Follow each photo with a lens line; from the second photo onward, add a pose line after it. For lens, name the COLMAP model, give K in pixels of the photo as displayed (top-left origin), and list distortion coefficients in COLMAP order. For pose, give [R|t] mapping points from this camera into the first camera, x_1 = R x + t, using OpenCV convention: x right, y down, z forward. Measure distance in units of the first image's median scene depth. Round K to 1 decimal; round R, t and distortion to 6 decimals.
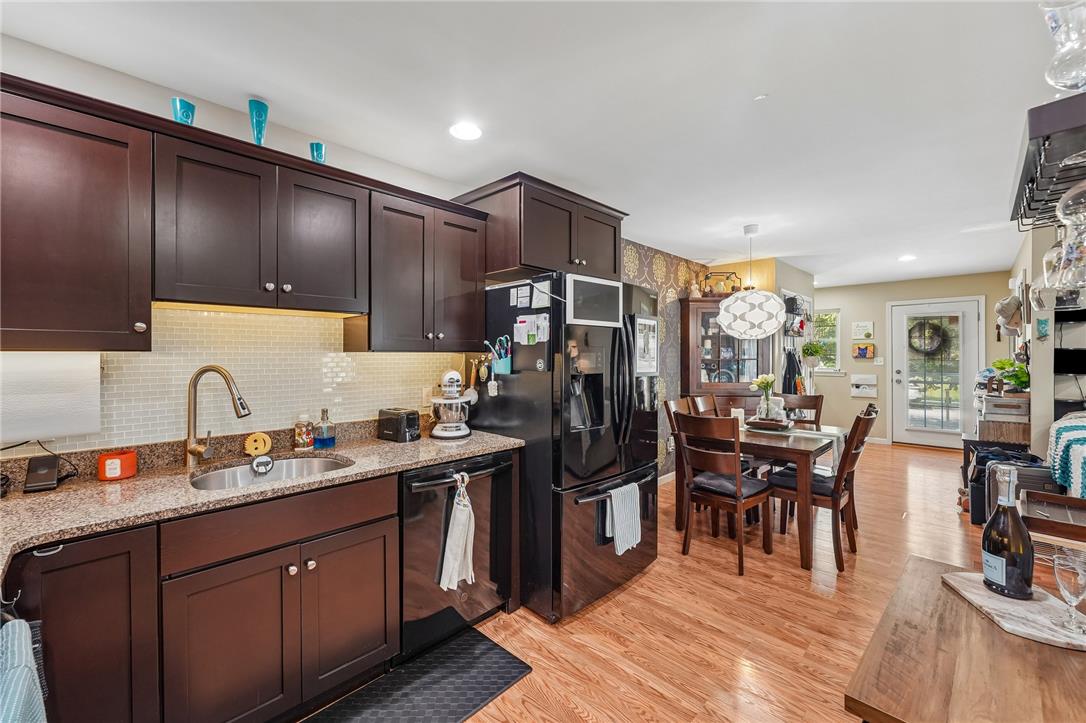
lens RADIAL K [[435.6, 0, 542.2], [0, 435.6, 357.6], [0, 0, 1]] dist [0.000324, -0.000001]
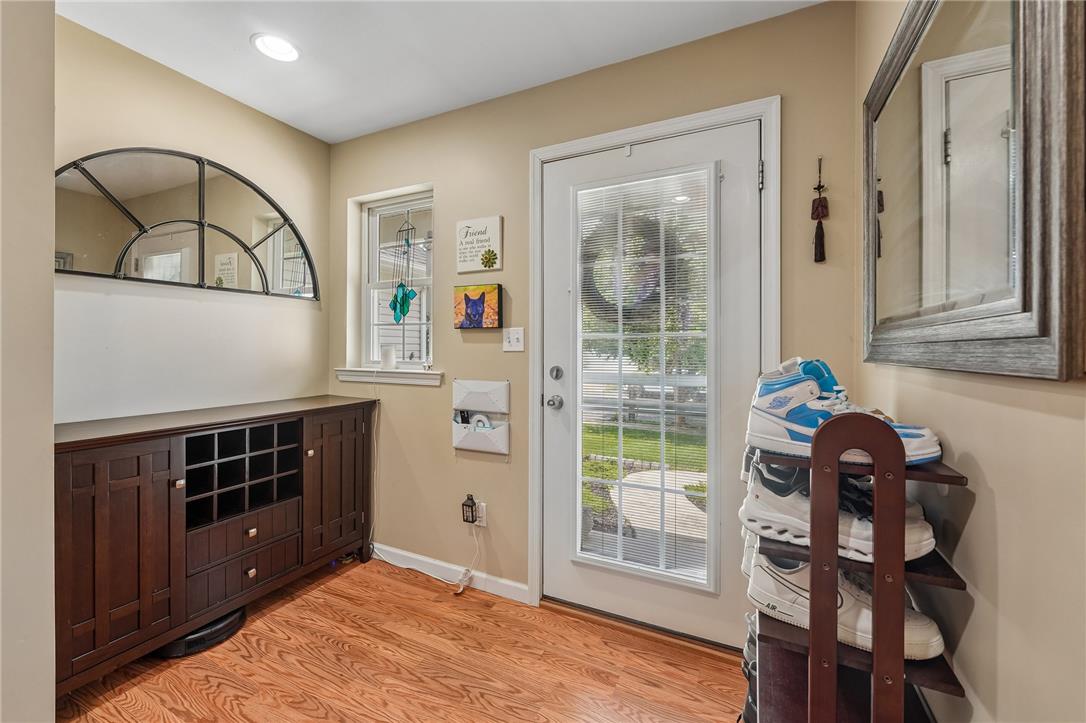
lens RADIAL K [[437.2, 0, 540.2], [0, 437.2, 346.6], [0, 0, 1]] dist [0.000330, 0.000009]
pose [[0.948031, 0.005442, 0.318131, 0.727861], [-0.003469, 0.999971, -0.006766, 0.016596], [-0.318158, 0.005311, 0.948023, 0.729086]]
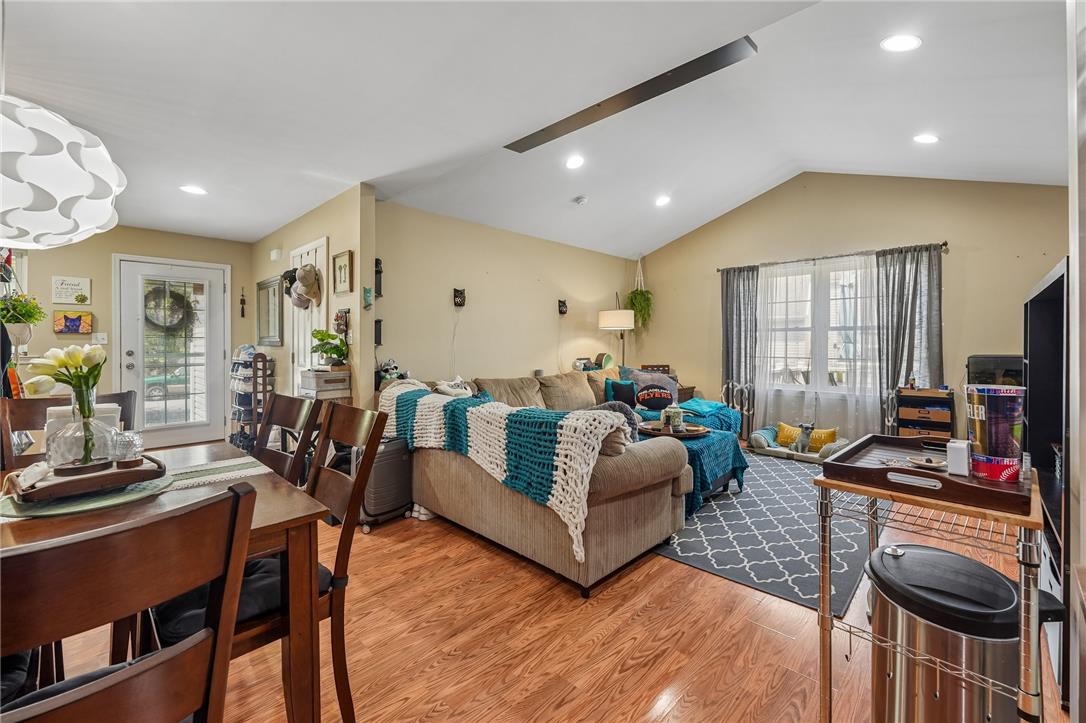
lens RADIAL K [[450.0, 0, 539.7], [0, 450.0, 343.4], [0, 0, 1]] dist [-0.002134, -0.000169]
pose [[-0.012546, 0.001695, 0.999920, 0.073565], [0.005594, 0.999983, -0.001625, 0.021974], [-0.999906, 0.005573, -0.012556, 0.346462]]
